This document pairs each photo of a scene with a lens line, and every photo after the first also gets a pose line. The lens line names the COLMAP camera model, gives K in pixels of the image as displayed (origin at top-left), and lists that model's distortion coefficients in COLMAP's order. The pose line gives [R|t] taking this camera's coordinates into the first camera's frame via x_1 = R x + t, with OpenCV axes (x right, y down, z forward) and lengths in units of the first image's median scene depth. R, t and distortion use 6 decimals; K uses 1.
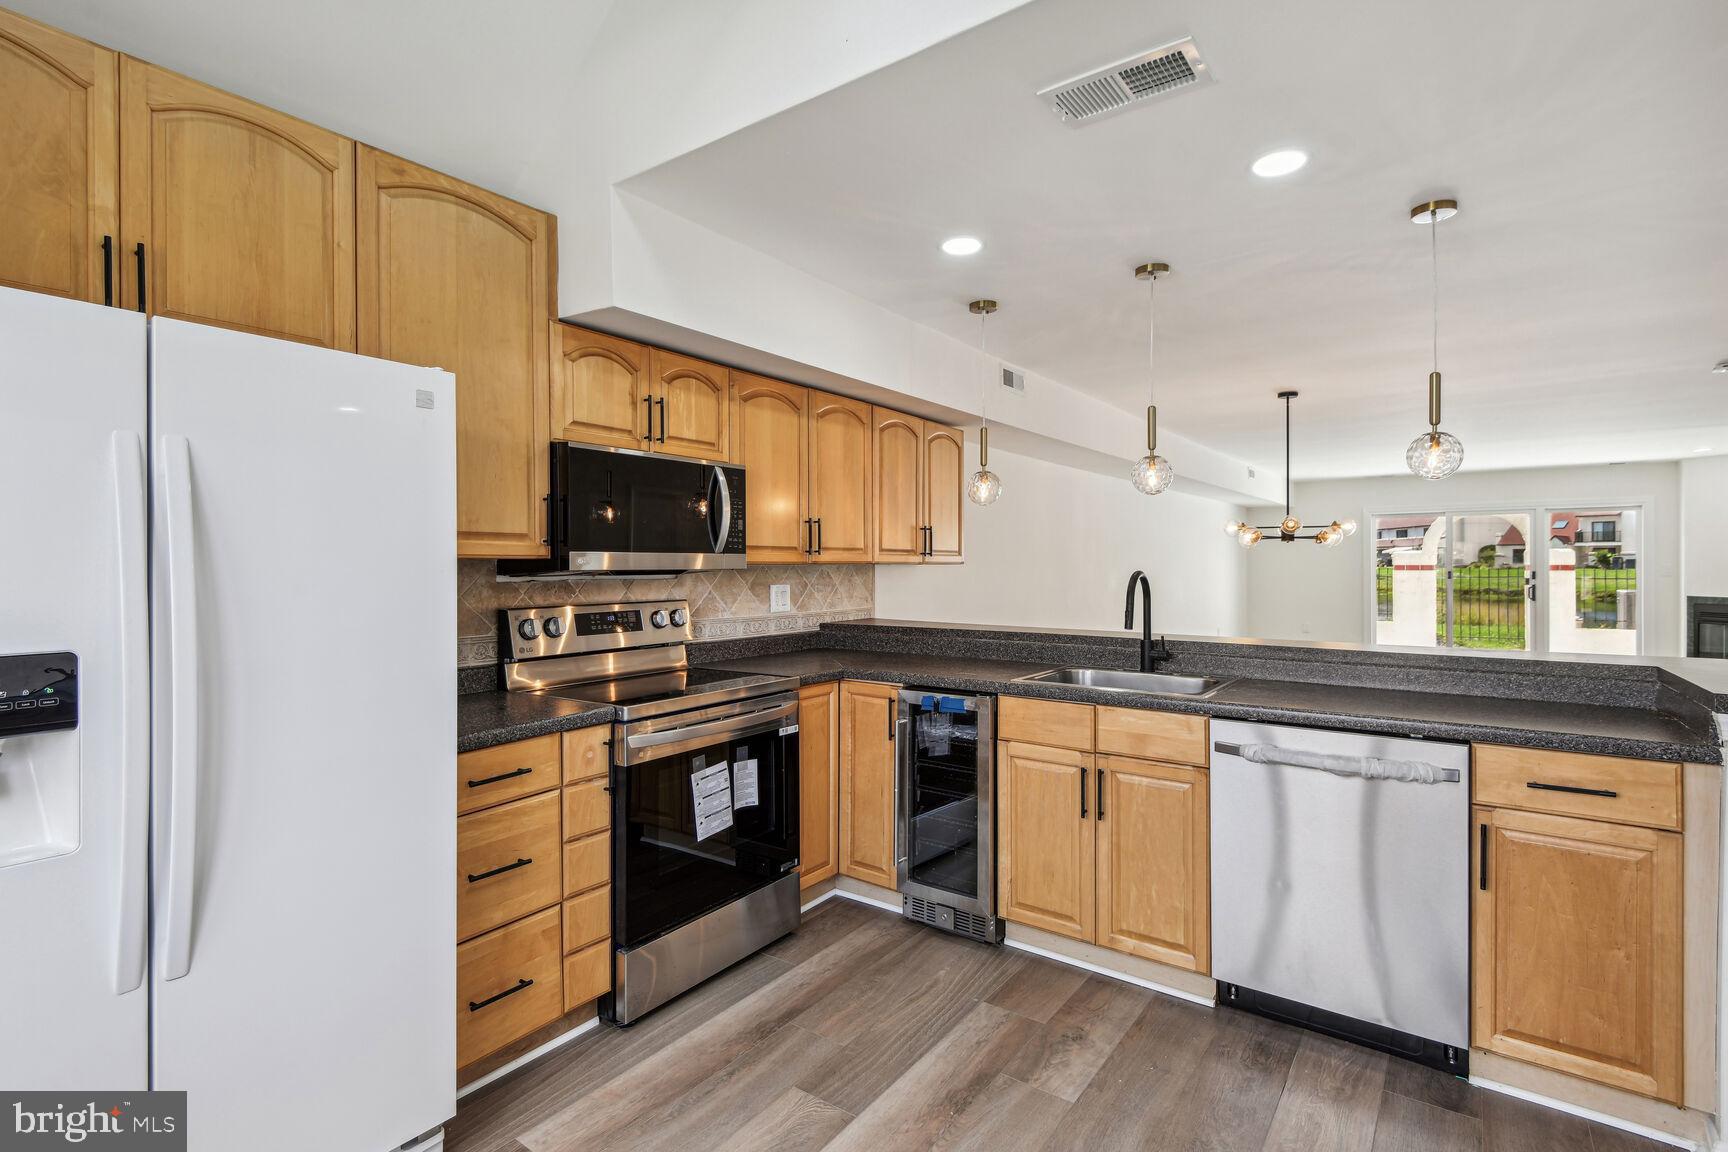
lens RADIAL K [[827.3, 0, 871.4], [0, 827.3, 569.1], [0, 0, 1]] dist [0.027269, -0.012318]
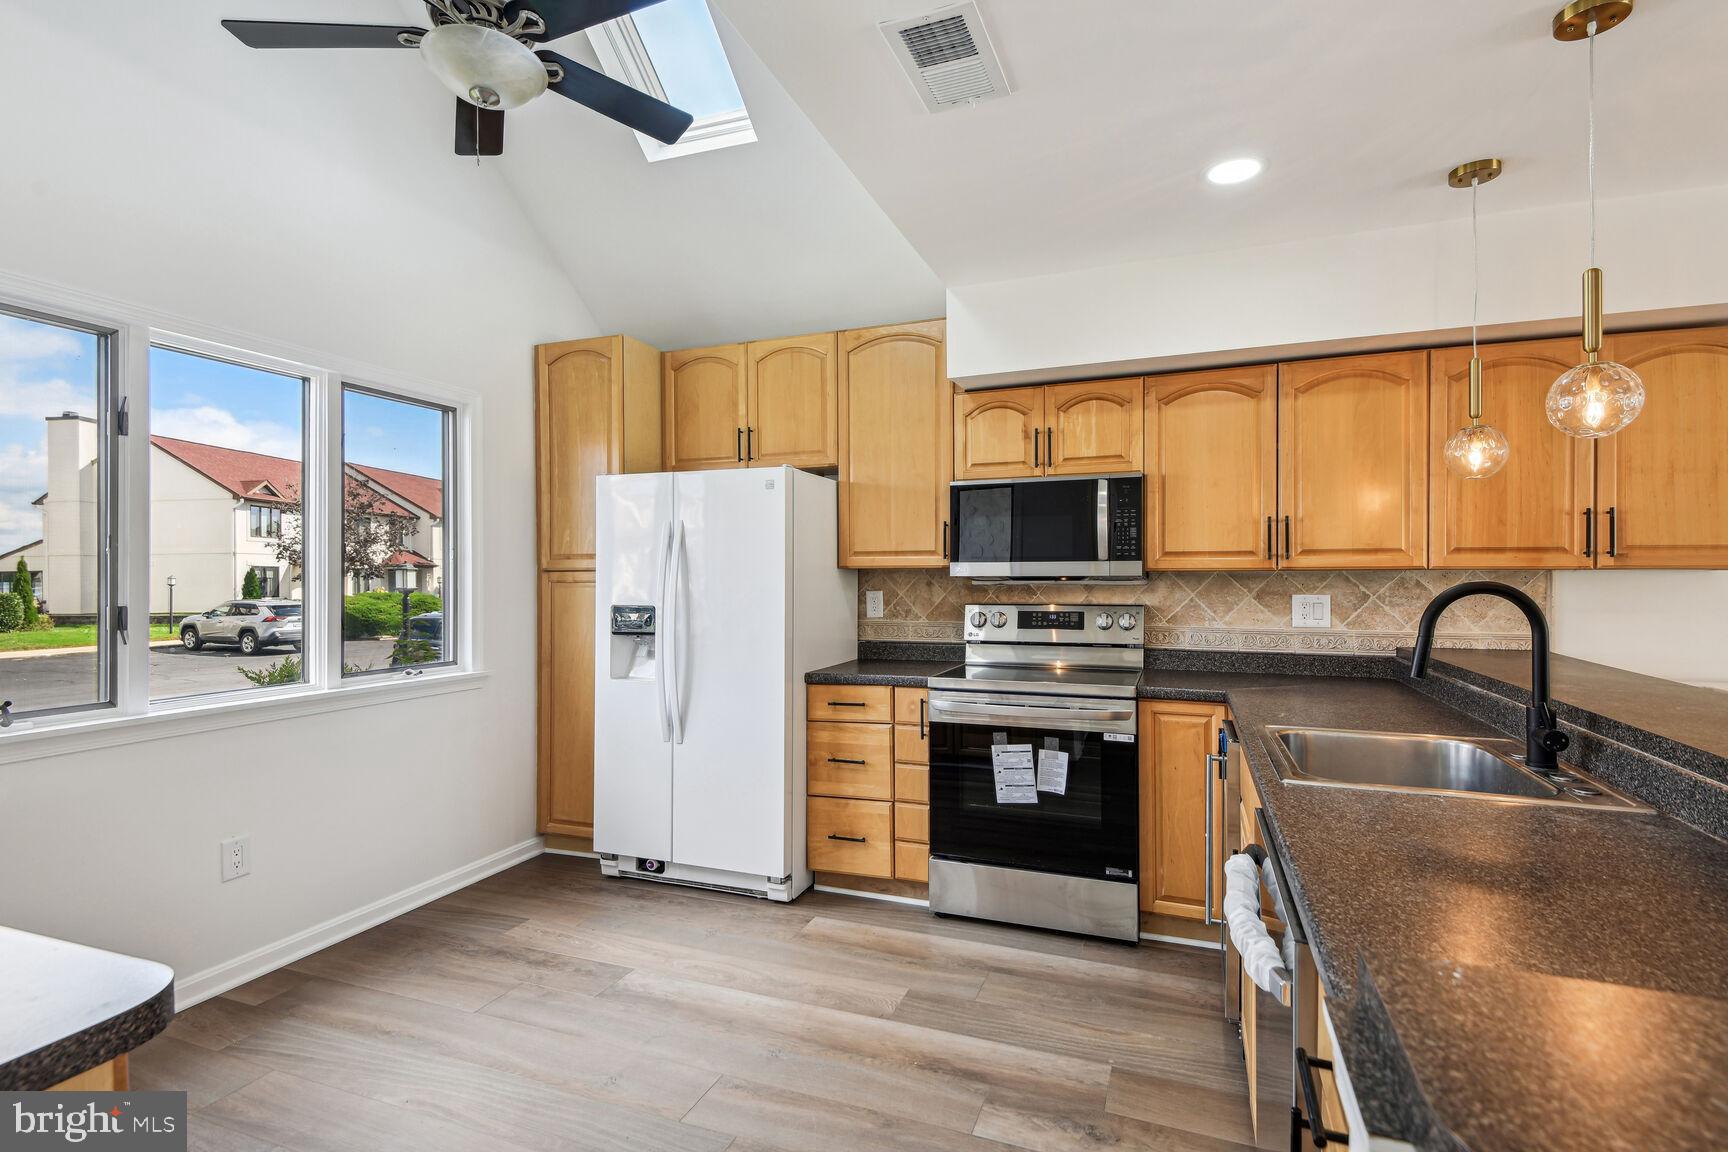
lens RADIAL K [[827.3, 0, 844.9], [0, 827.3, 581.2], [0, 0, 1]] dist [0.027269, -0.012318]
pose [[0.235449, 0.007966, -0.971854, 0.837585], [-0.002556, 0.999968, 0.007577, -0.000426], [0.971883, 0.000700, 0.235462, 0.468652]]
